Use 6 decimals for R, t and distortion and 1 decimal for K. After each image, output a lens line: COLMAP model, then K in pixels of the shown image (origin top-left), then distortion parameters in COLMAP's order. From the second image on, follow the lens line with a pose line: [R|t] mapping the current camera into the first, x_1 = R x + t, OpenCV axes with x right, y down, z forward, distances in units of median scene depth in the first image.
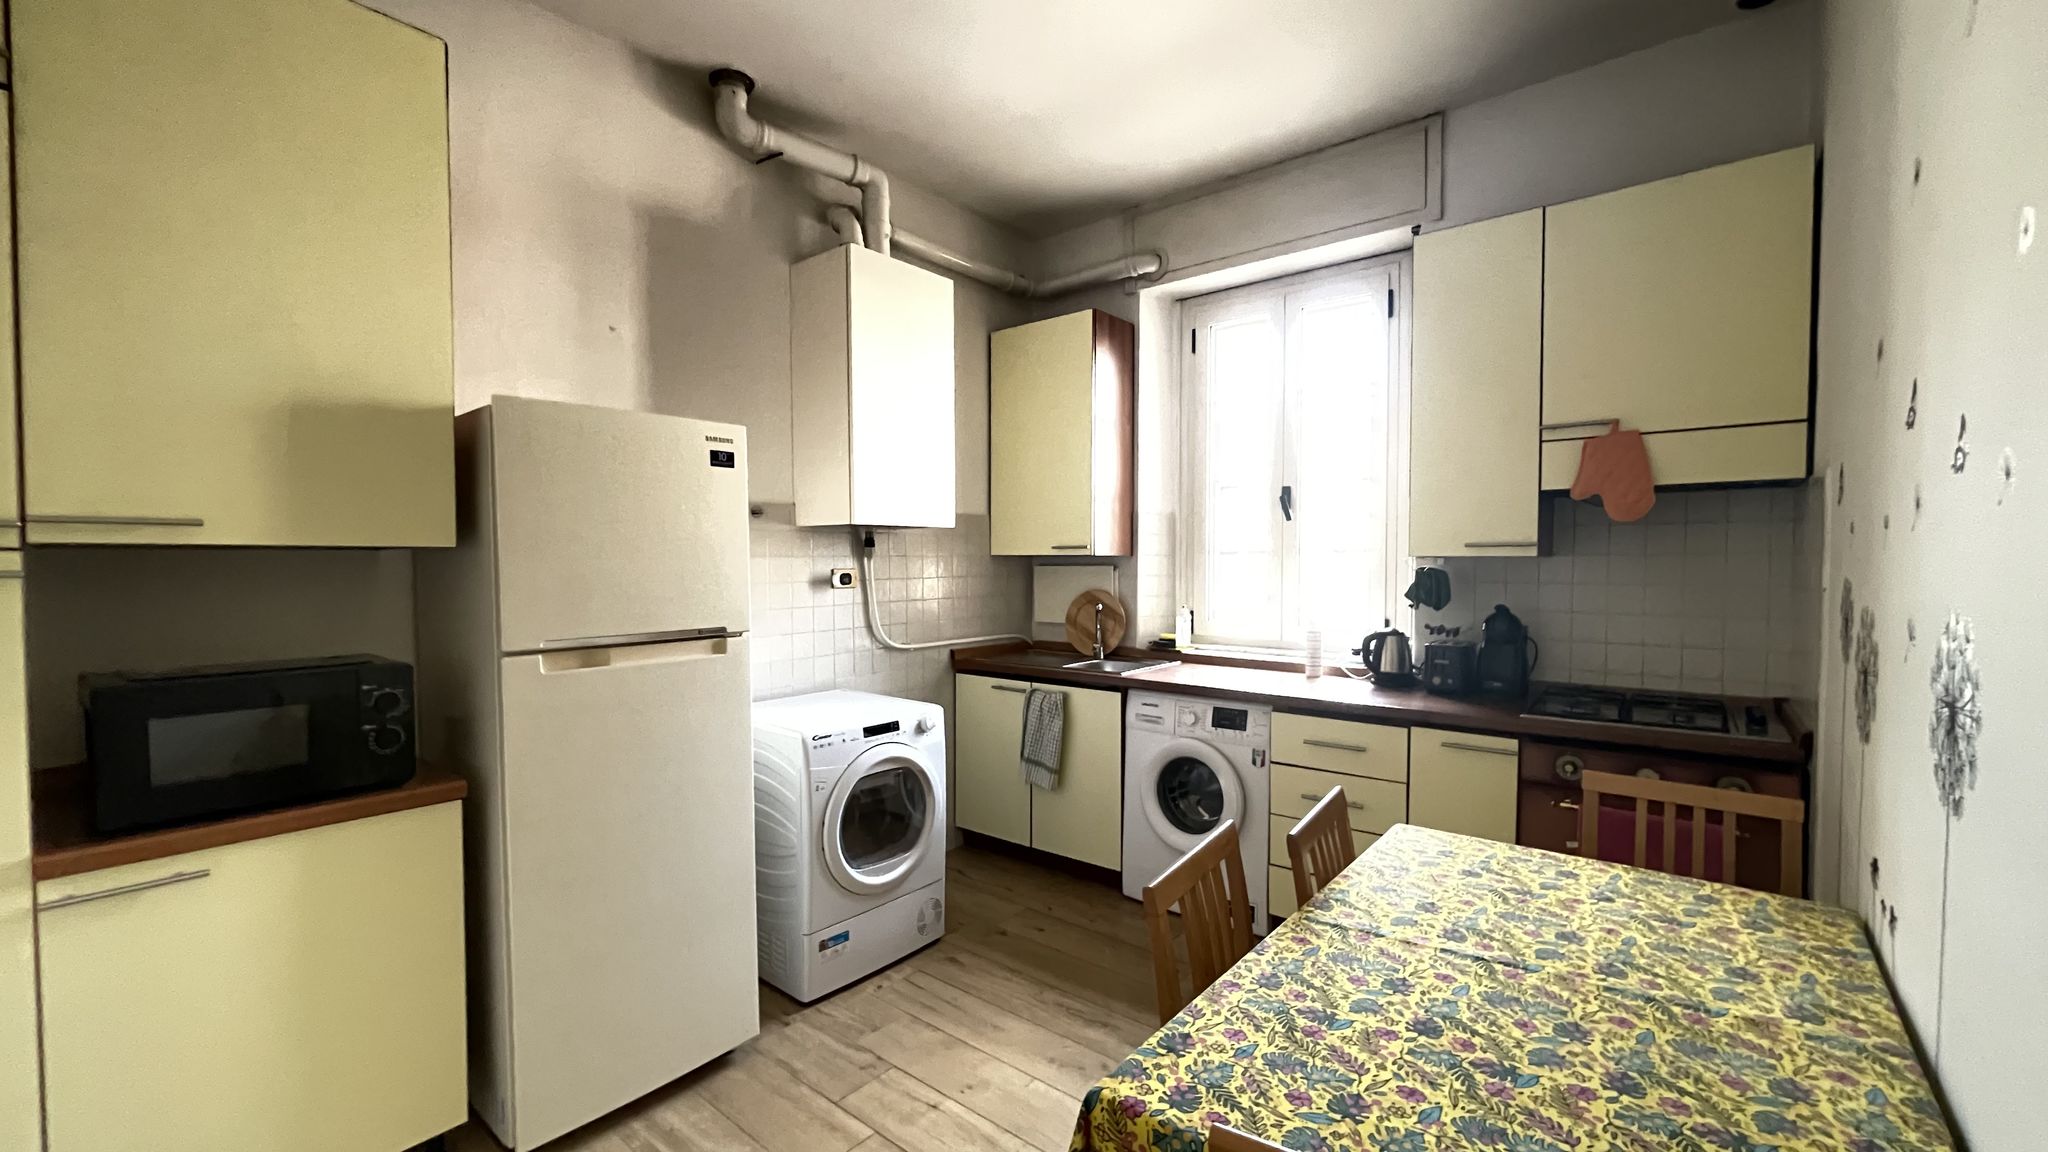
lens RADIAL K [[822.2, 0, 1018.6], [0, 822.2, 582.1], [0, 0, 1]] dist [-0.003836, 0.001353]
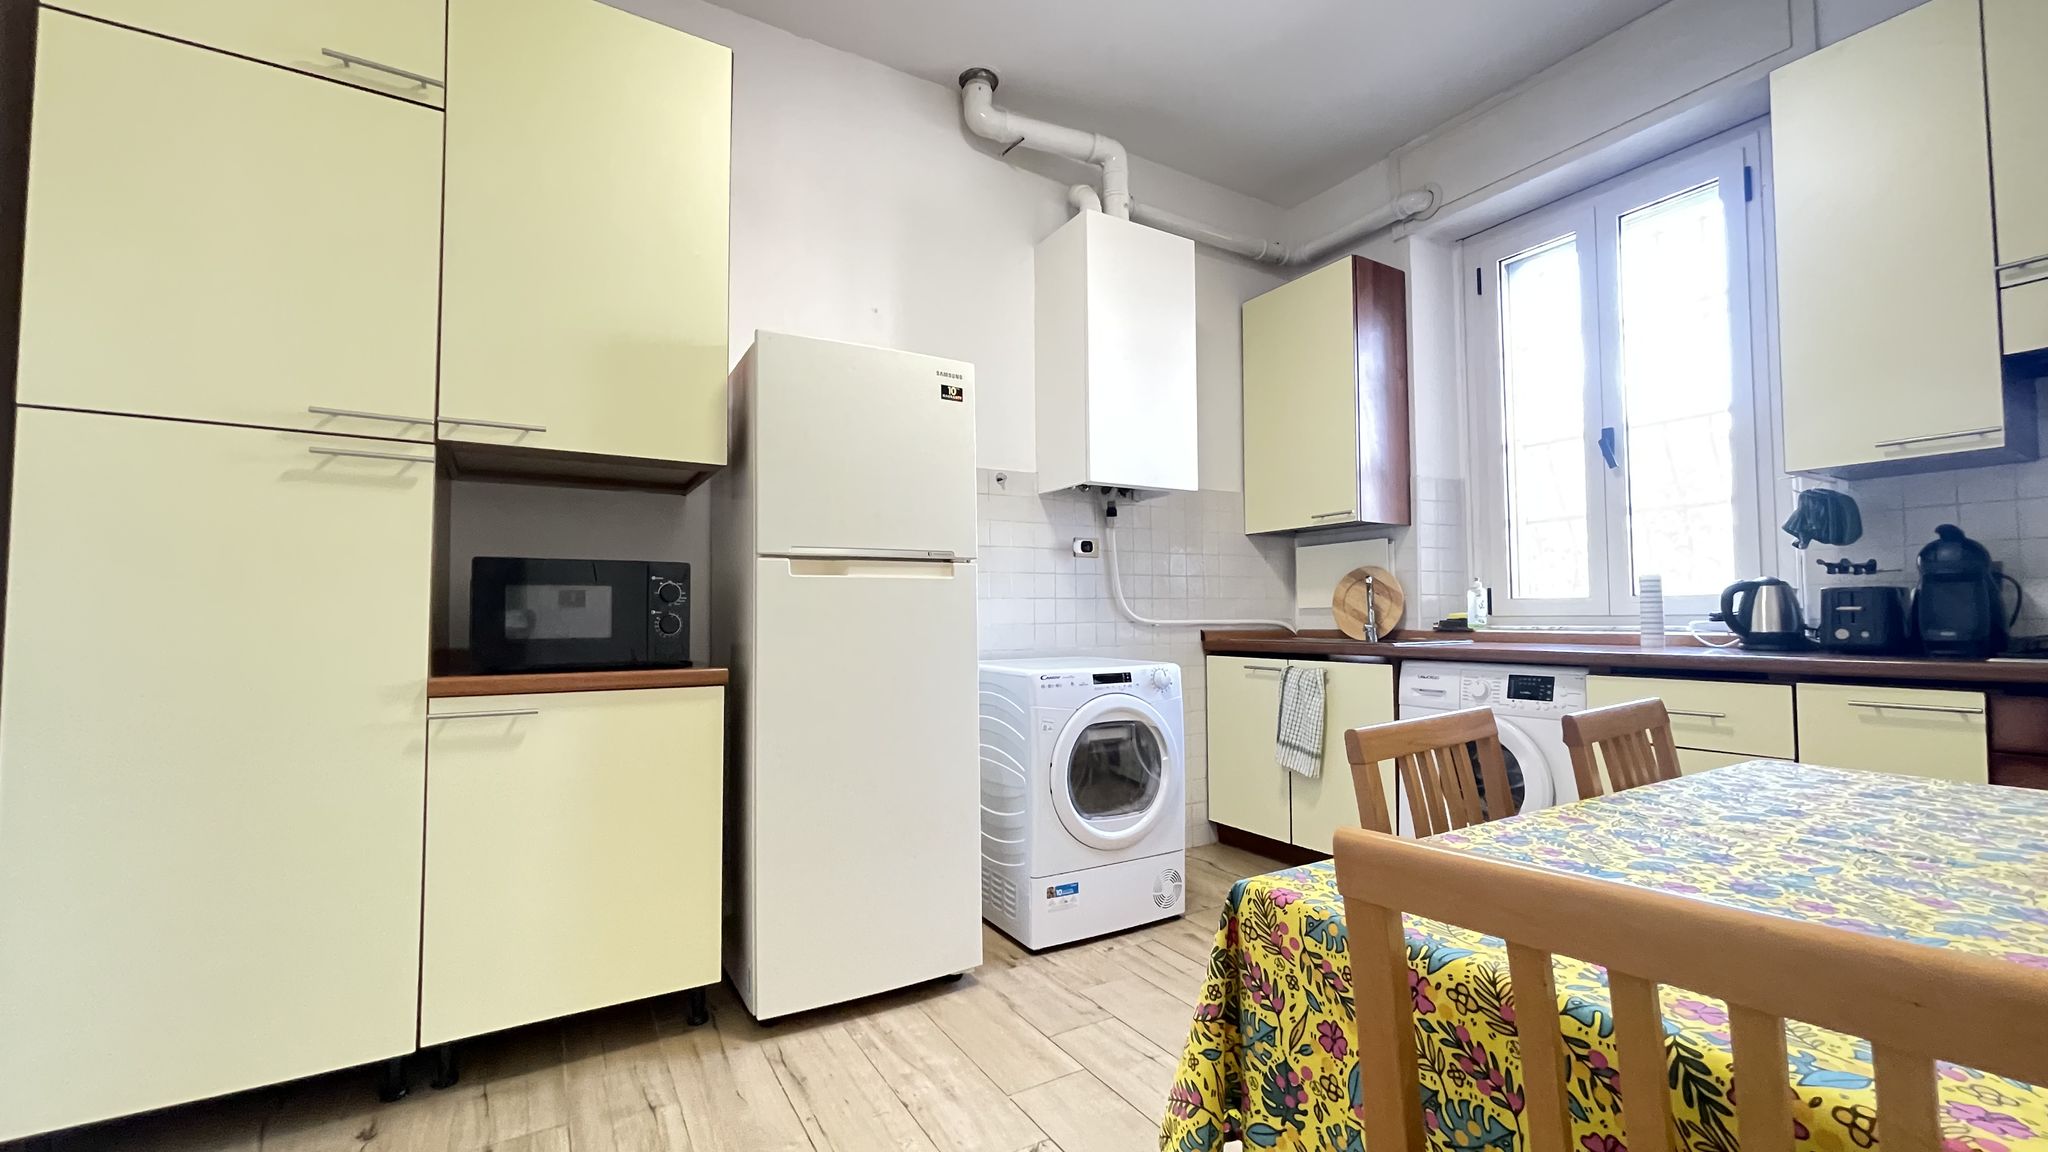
lens RADIAL K [[822.2, 0, 1018.8], [0, 822.2, 581.3], [0, 0, 1]] dist [-0.003836, 0.001353]
pose [[0.940749, -0.019013, -0.338571, 0.058016], [-0.005407, 0.997459, -0.071038, 0.130265], [0.339061, 0.068660, 0.938256, 0.042268]]
